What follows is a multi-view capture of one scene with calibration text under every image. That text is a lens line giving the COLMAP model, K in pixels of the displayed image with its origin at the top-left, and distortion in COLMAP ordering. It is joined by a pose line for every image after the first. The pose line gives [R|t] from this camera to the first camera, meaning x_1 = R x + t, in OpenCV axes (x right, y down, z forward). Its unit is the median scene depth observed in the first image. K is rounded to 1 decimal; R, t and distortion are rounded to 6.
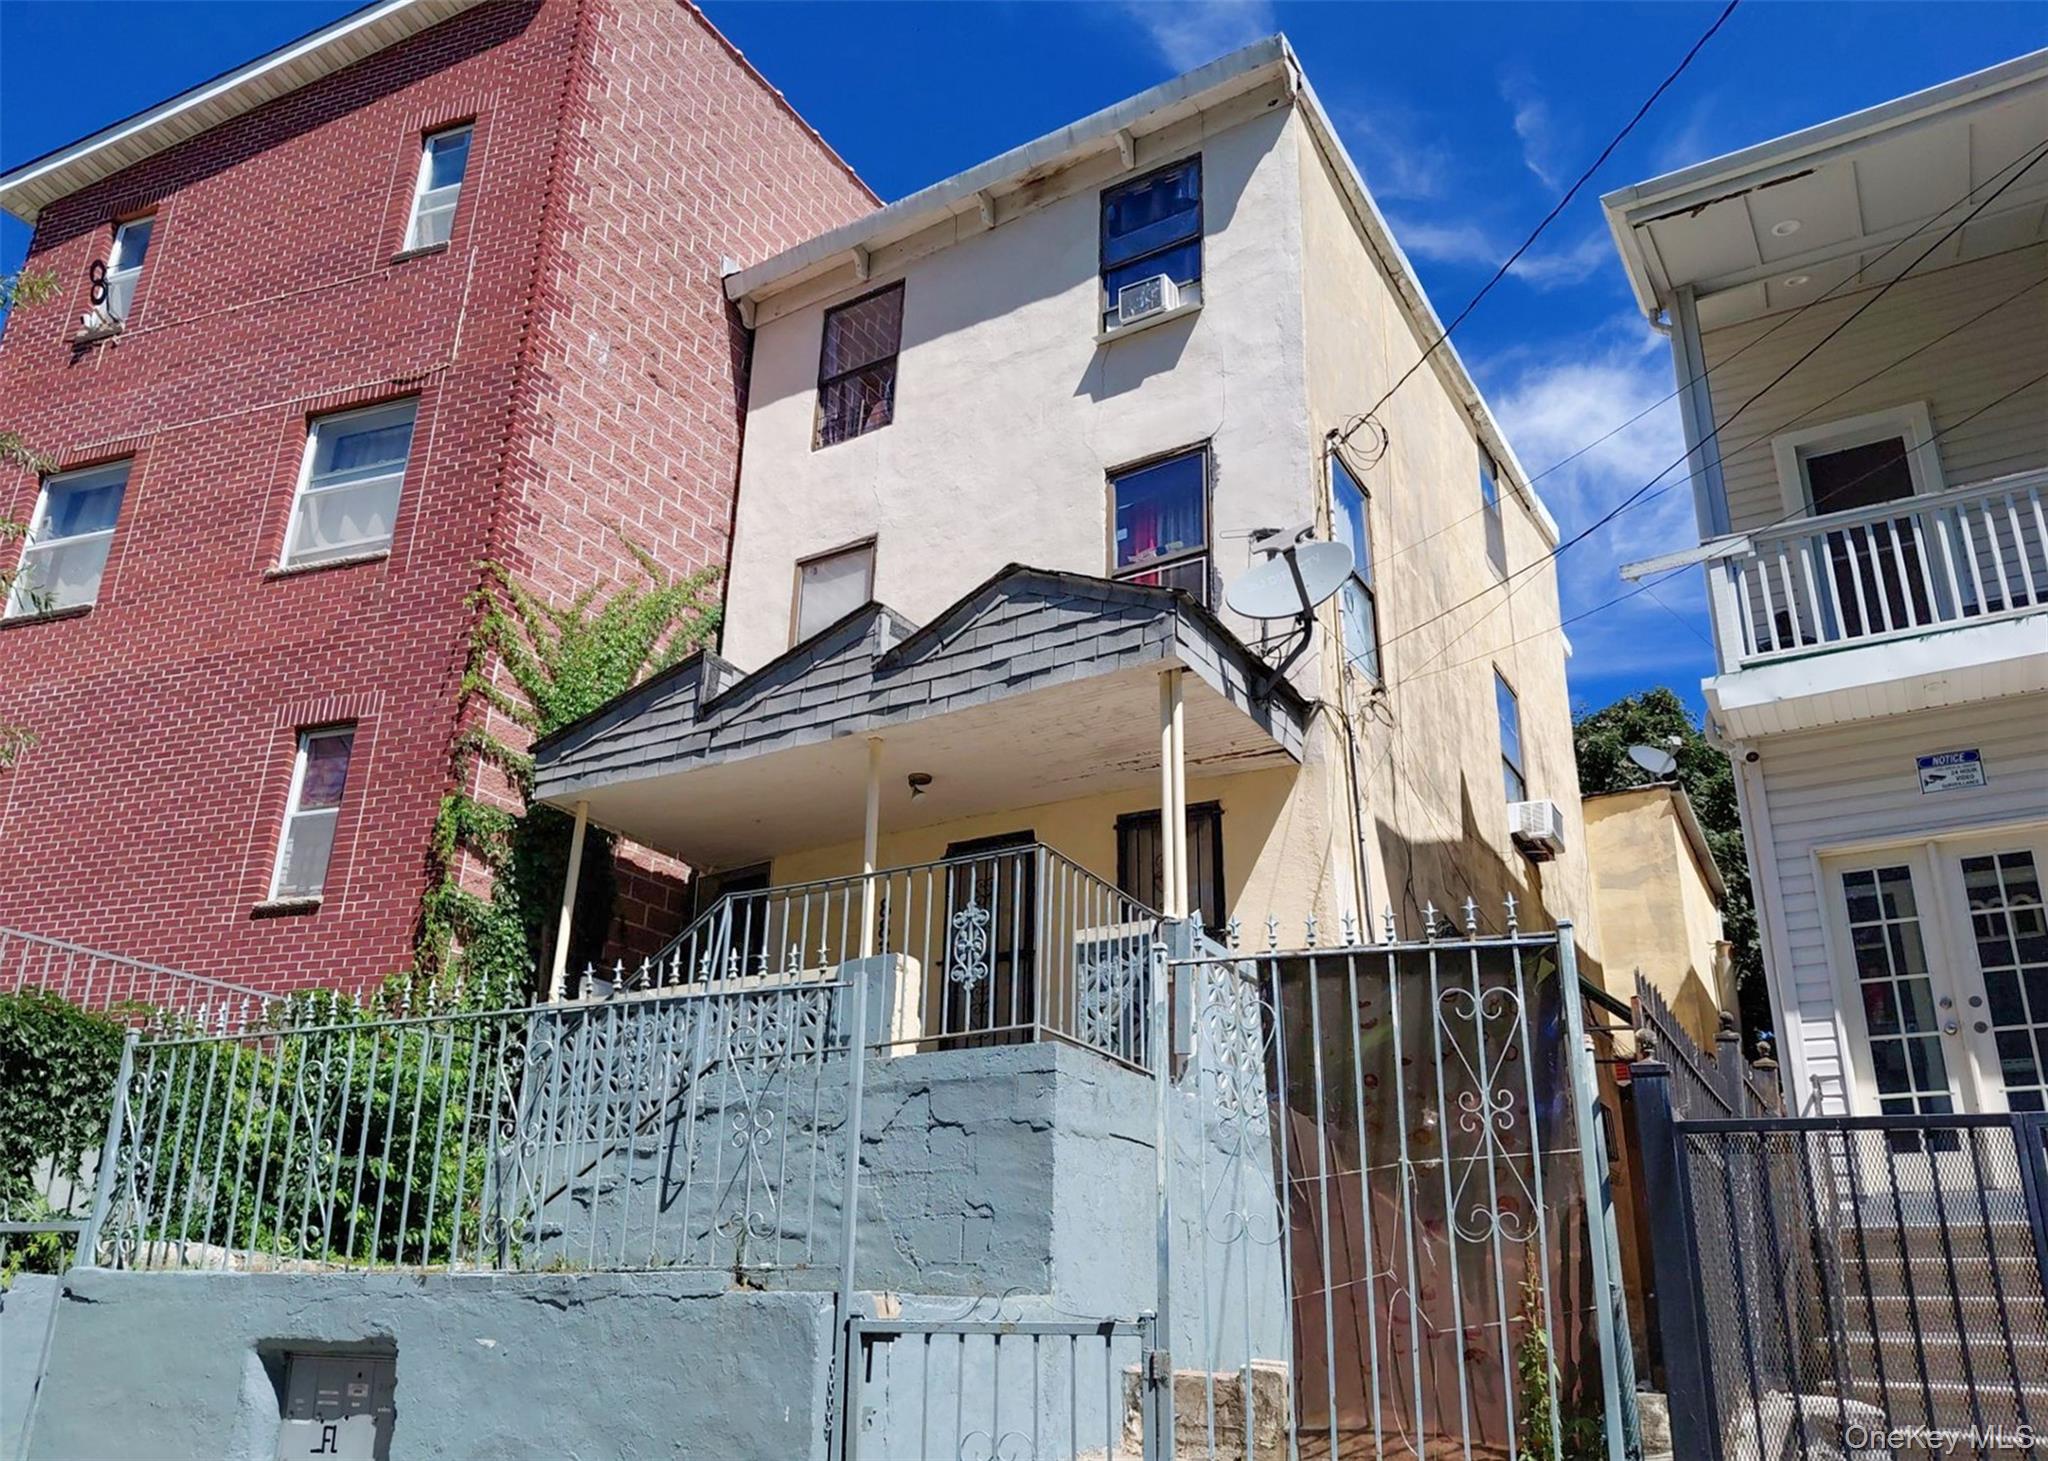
lens RADIAL K [[1619.0, 0, 977.6], [0, 1619.0, 726.5], [0, 0, 1]] dist [0.118709, -0.231692]
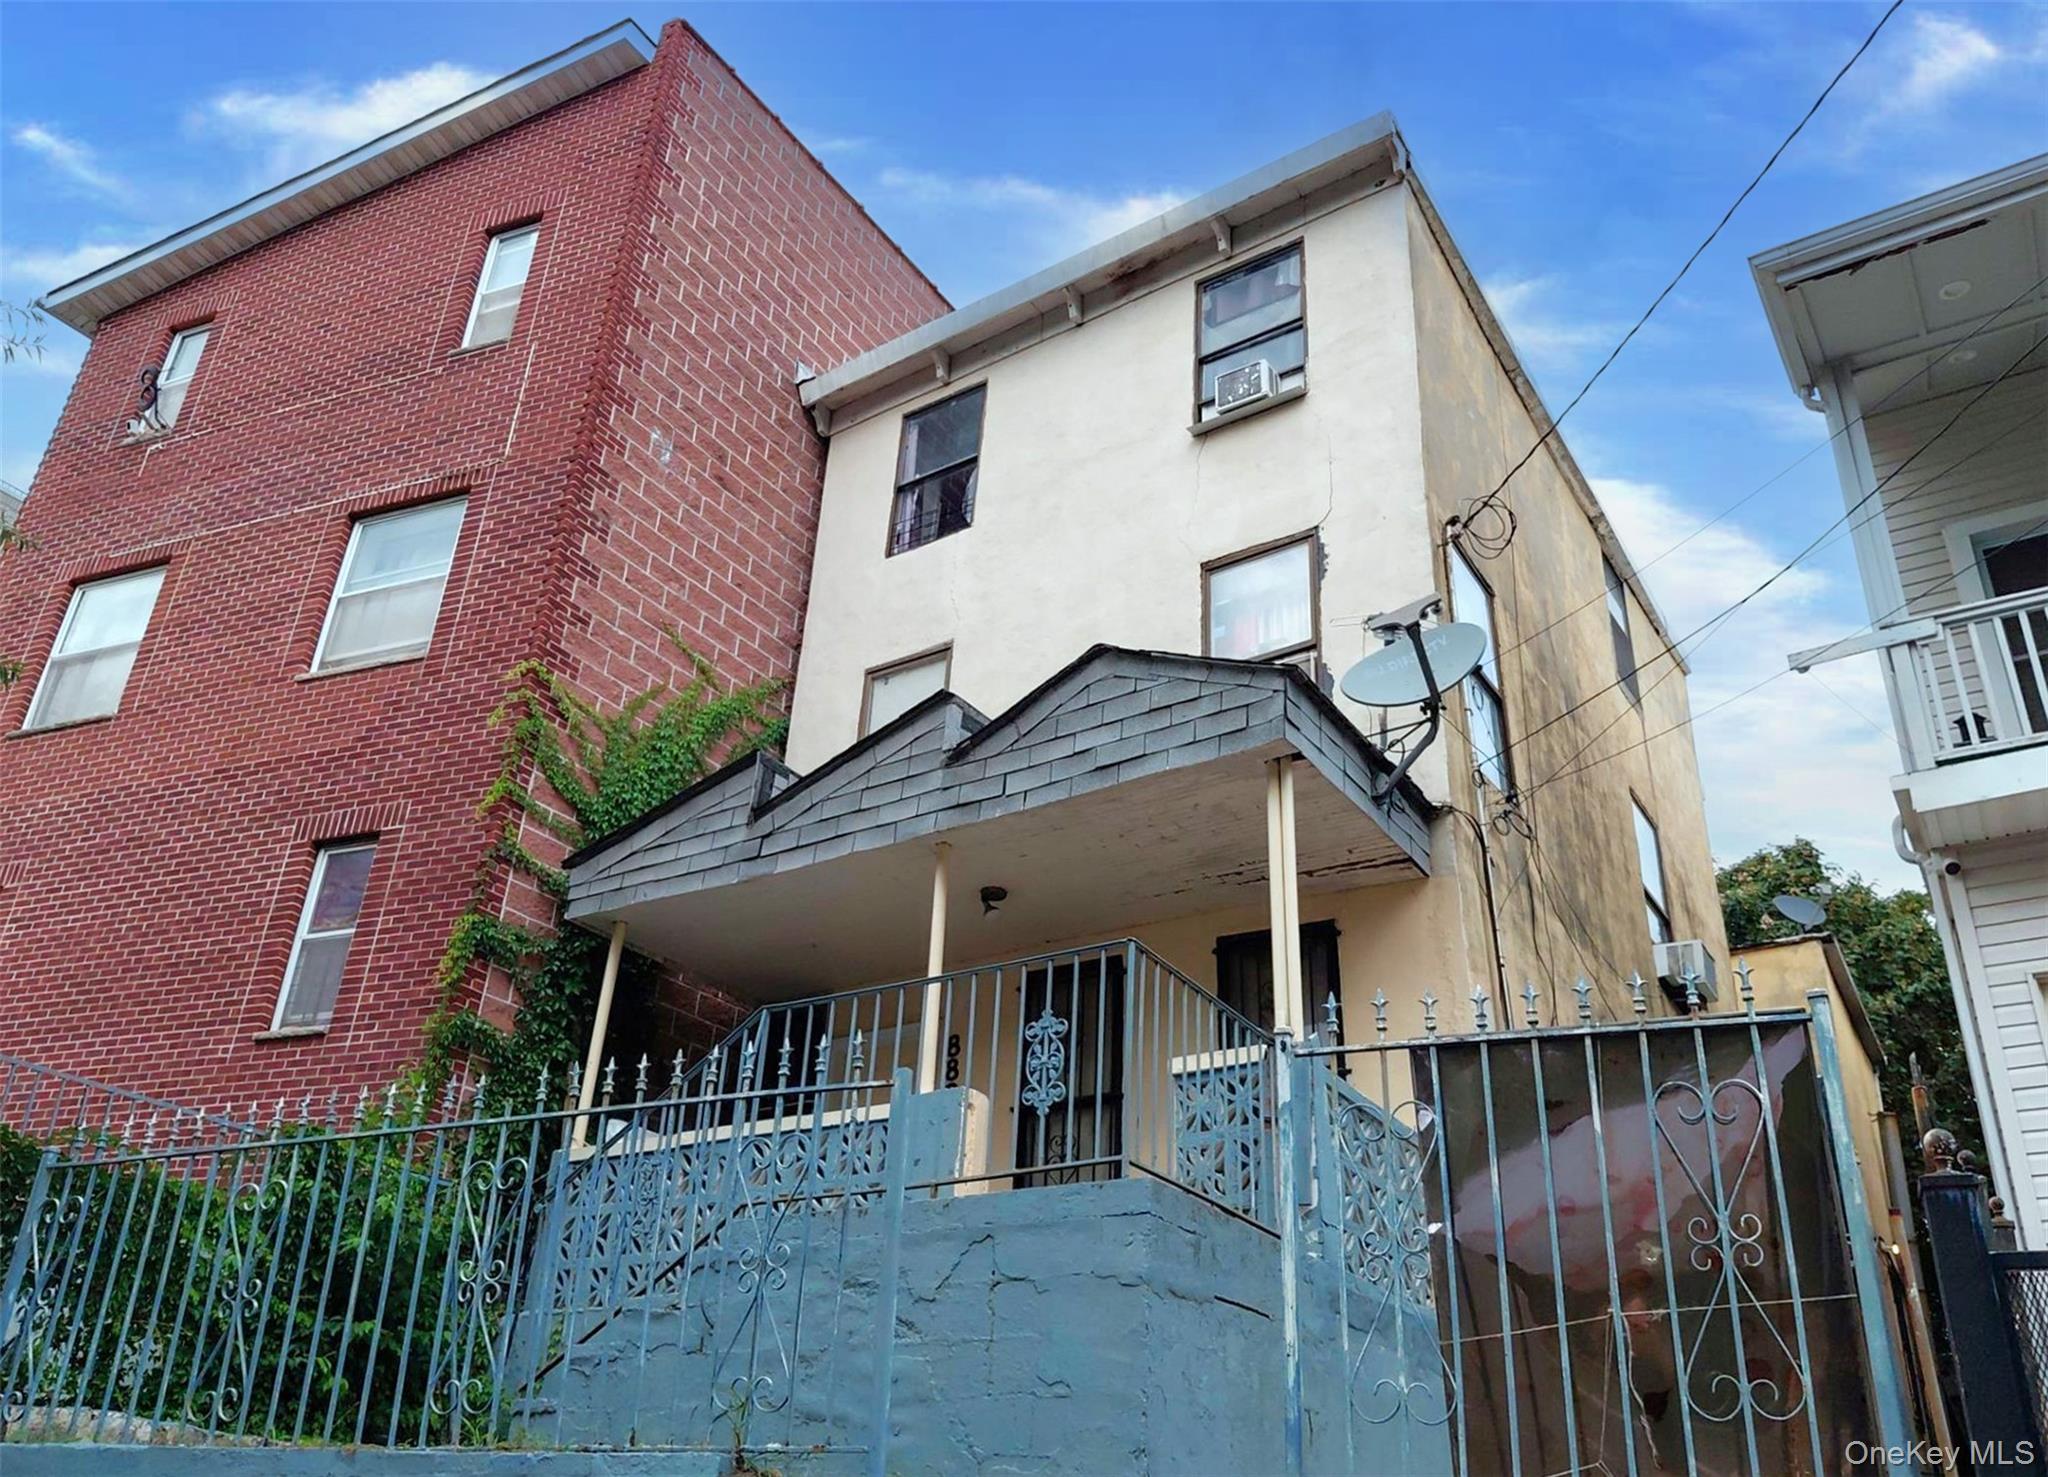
lens RADIAL K [[1635.1, 0, 1024.0], [0, 1635.1, 738.5], [0, 0, 1]] dist [0.104749, -0.201803]
pose [[0.999606, 0.004258, -0.027740, 0.004807], [-0.007078, 0.994725, -0.102334, 0.037574], [0.027158, 0.102490, 0.994363, 0.095950]]
